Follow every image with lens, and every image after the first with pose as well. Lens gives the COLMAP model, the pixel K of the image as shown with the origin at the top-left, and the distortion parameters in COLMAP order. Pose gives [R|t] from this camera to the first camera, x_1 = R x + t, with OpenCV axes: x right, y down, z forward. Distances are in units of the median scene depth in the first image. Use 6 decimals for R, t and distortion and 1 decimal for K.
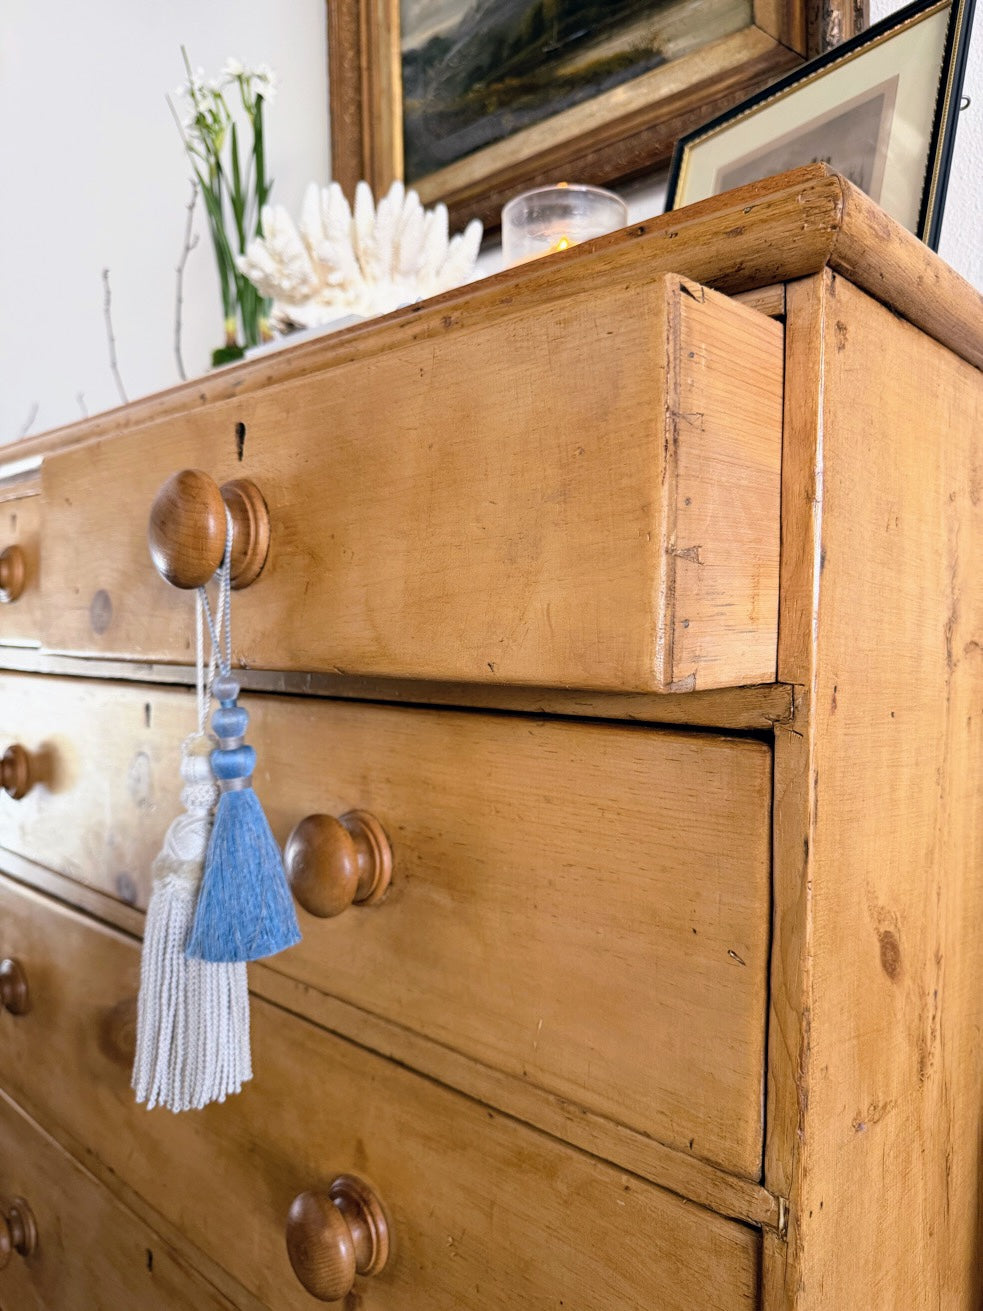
lens RADIAL K [[951.1, 0, 490.0], [0, 951.1, 659.1], [0, 0, 1]] dist [-0.015193, 0.003920]
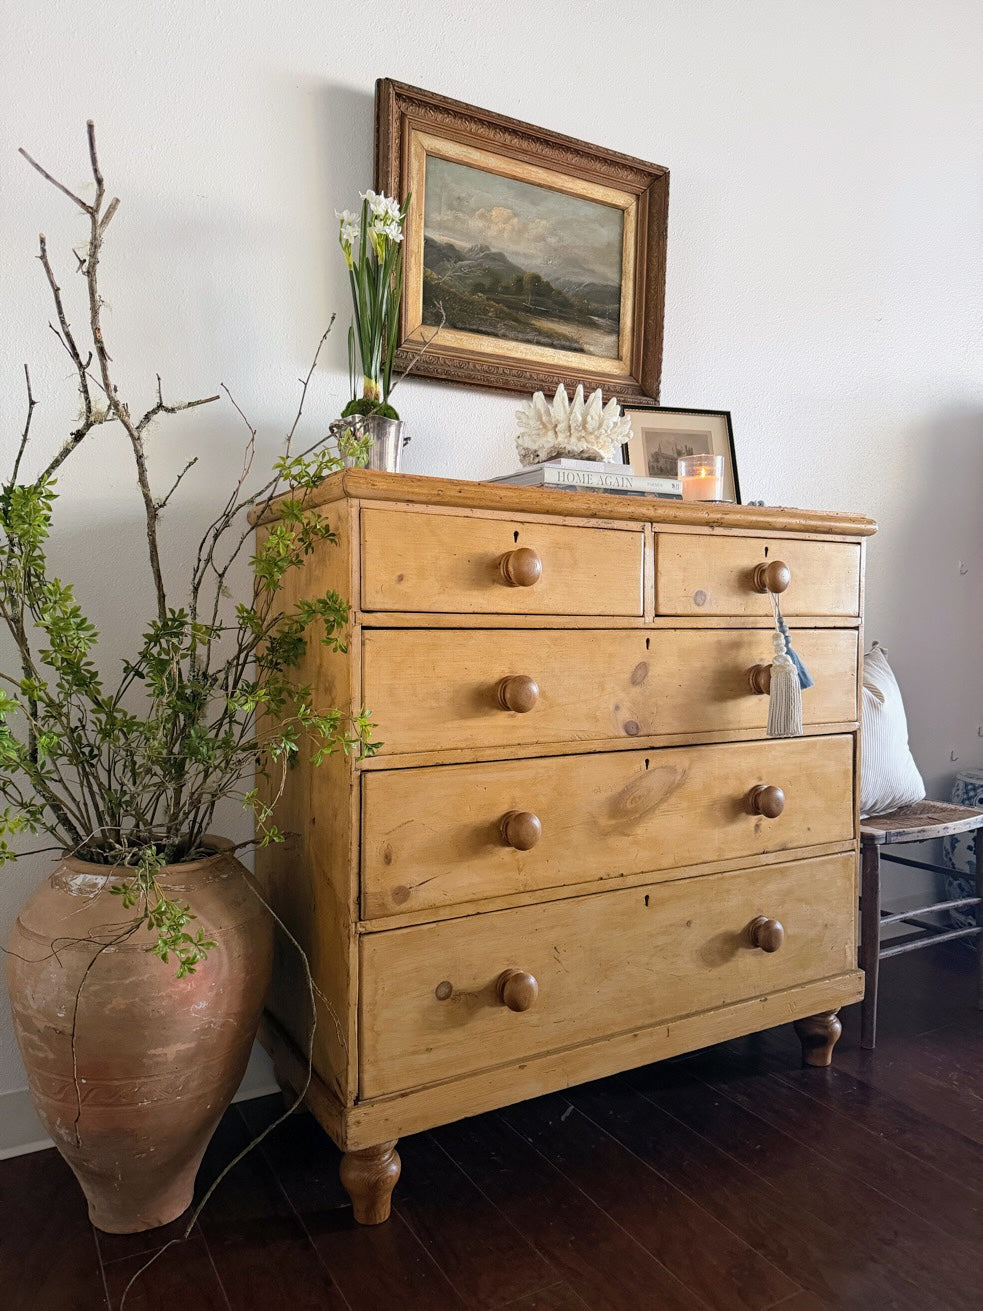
lens RADIAL K [[907.7, 0, 490.0], [0, 907.7, 660.4], [0, 0, 1]] dist [0.185549, -0.382360]
pose [[0.288288, -0.045087, 0.956482, -3.709329], [0.029080, 0.998842, 0.038319, 0.008714], [-0.957102, 0.016768, 0.289265, 1.107525]]
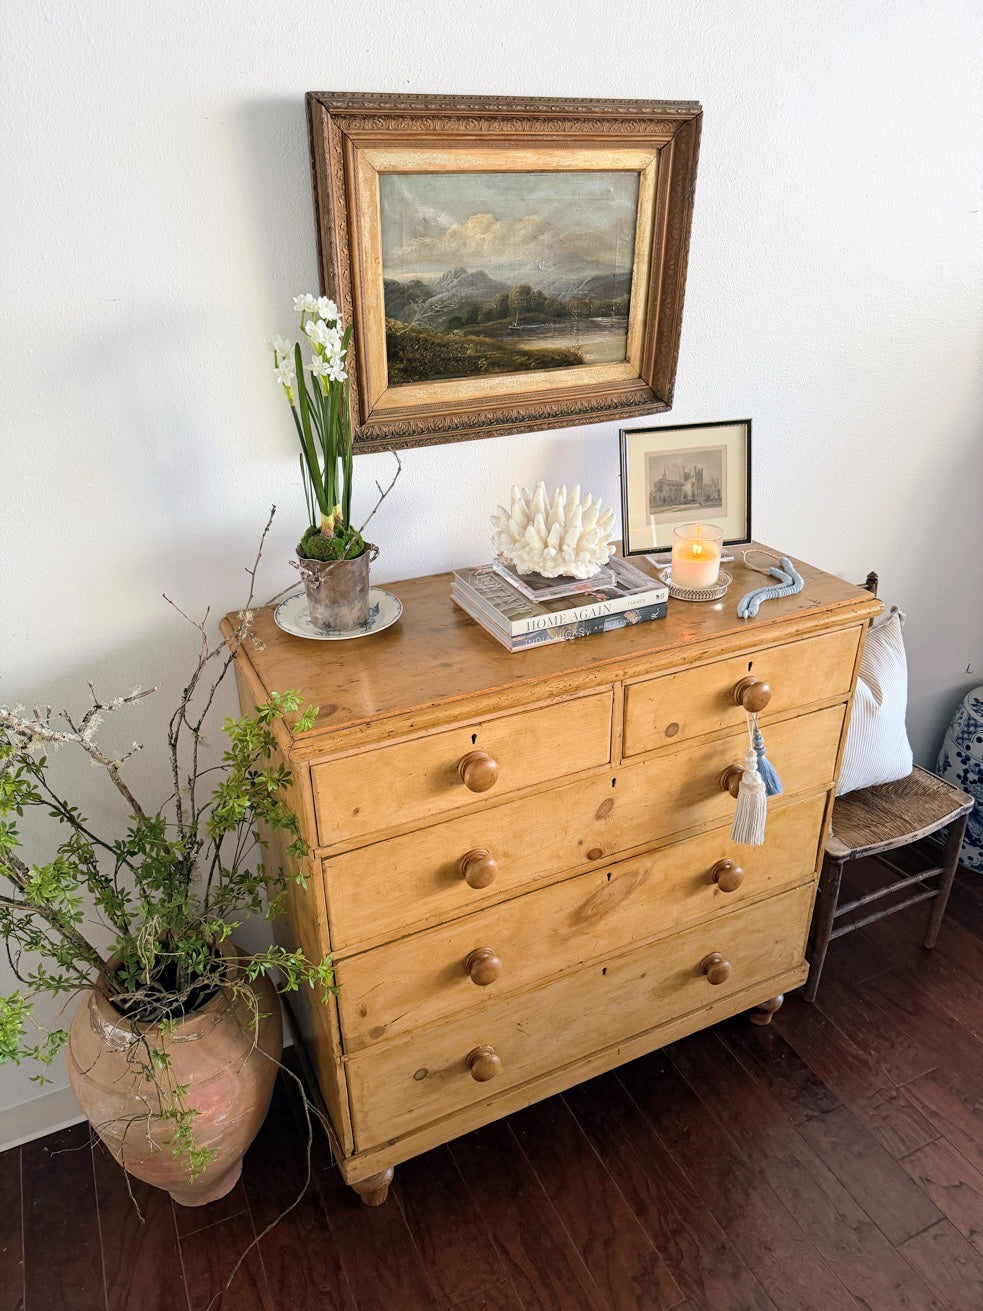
lens RADIAL K [[907.7, 0, 490.0], [0, 907.7, 660.4], [0, 0, 1]] dist [0.185549, -0.382360]
pose [[0.358228, -0.442060, 0.822348, -3.157361], [0.046162, 0.888112, 0.457303, -1.791455], [-0.932492, -0.125857, 0.338553, 0.866310]]
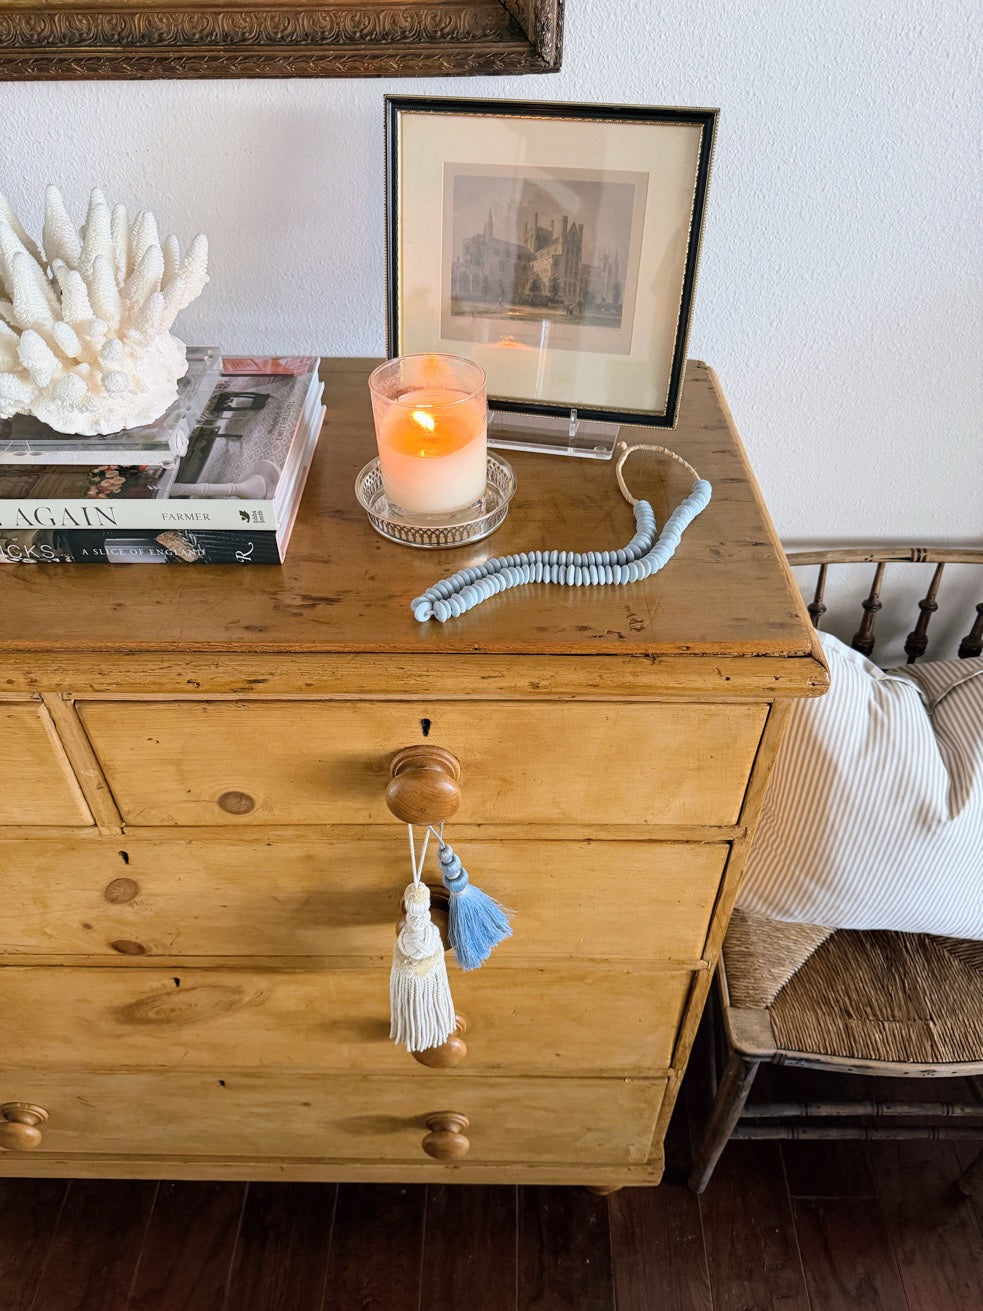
lens RADIAL K [[951.1, 0, 490.0], [0, 951.1, 659.1], [0, 0, 1]] dist [-0.015193, 0.003920]
pose [[0.735983, -0.460281, 0.496458, -0.735544], [0.033036, 0.756864, 0.652737, -1.246861], [-0.676194, -0.464002, 0.572245, 0.266525]]
